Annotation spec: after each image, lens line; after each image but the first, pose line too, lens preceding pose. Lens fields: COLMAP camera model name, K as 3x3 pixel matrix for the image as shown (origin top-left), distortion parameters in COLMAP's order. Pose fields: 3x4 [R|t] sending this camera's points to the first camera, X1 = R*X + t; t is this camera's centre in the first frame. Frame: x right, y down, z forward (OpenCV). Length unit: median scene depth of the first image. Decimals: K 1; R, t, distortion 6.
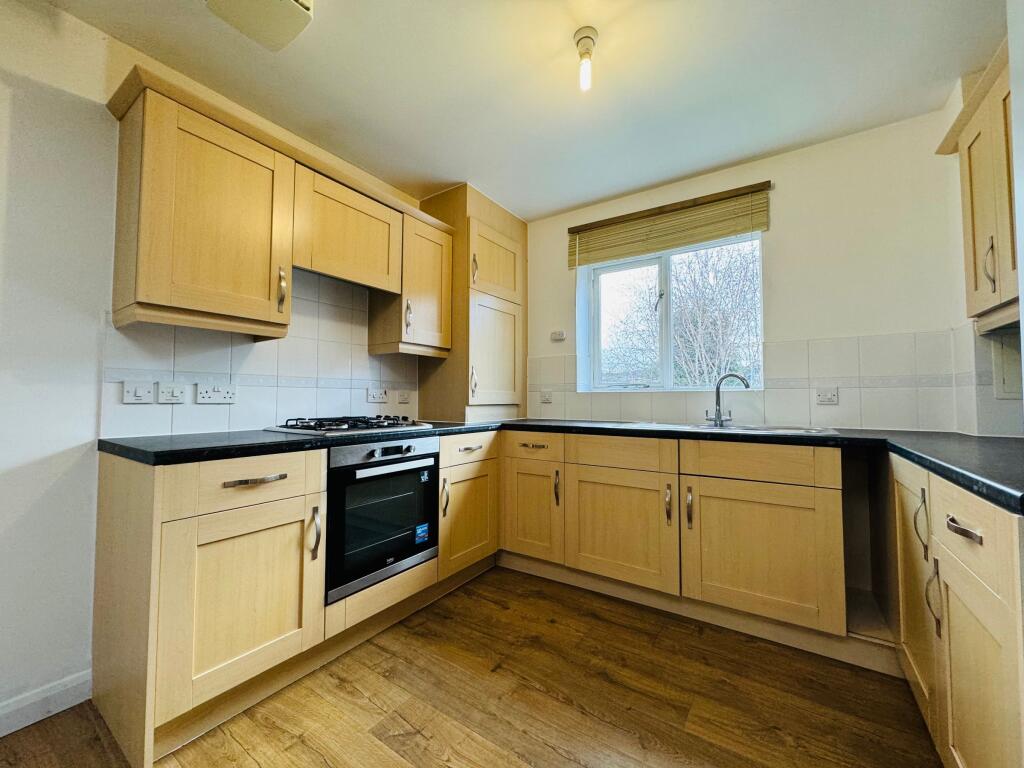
lens RADIAL K [[408.8, 0, 512.0], [0, 408.8, 384.0], [0, 0, 1]] dist [-0.001414, 0.000099]
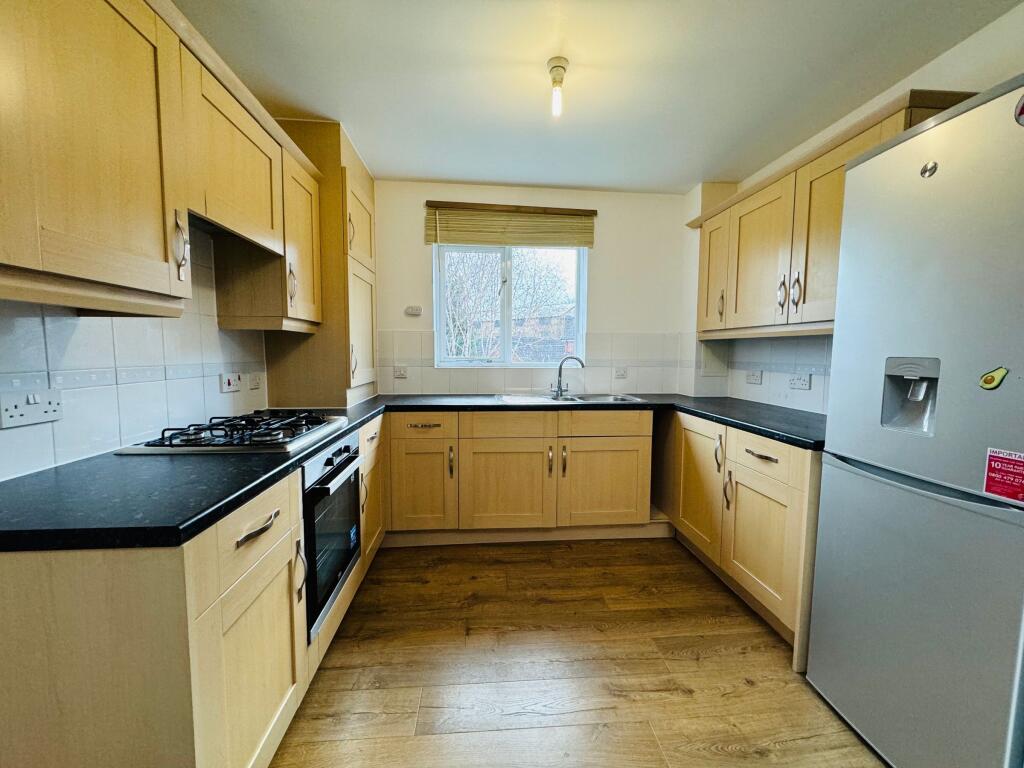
lens RADIAL K [[408.8, 0, 512.0], [0, 408.8, 384.0], [0, 0, 1]] dist [-0.001414, 0.000099]
pose [[0.775730, -0.046664, 0.629338, -0.506371], [-0.029195, 0.993541, 0.109655, -0.085443], [-0.630390, -0.103437, 0.769357, 0.108439]]
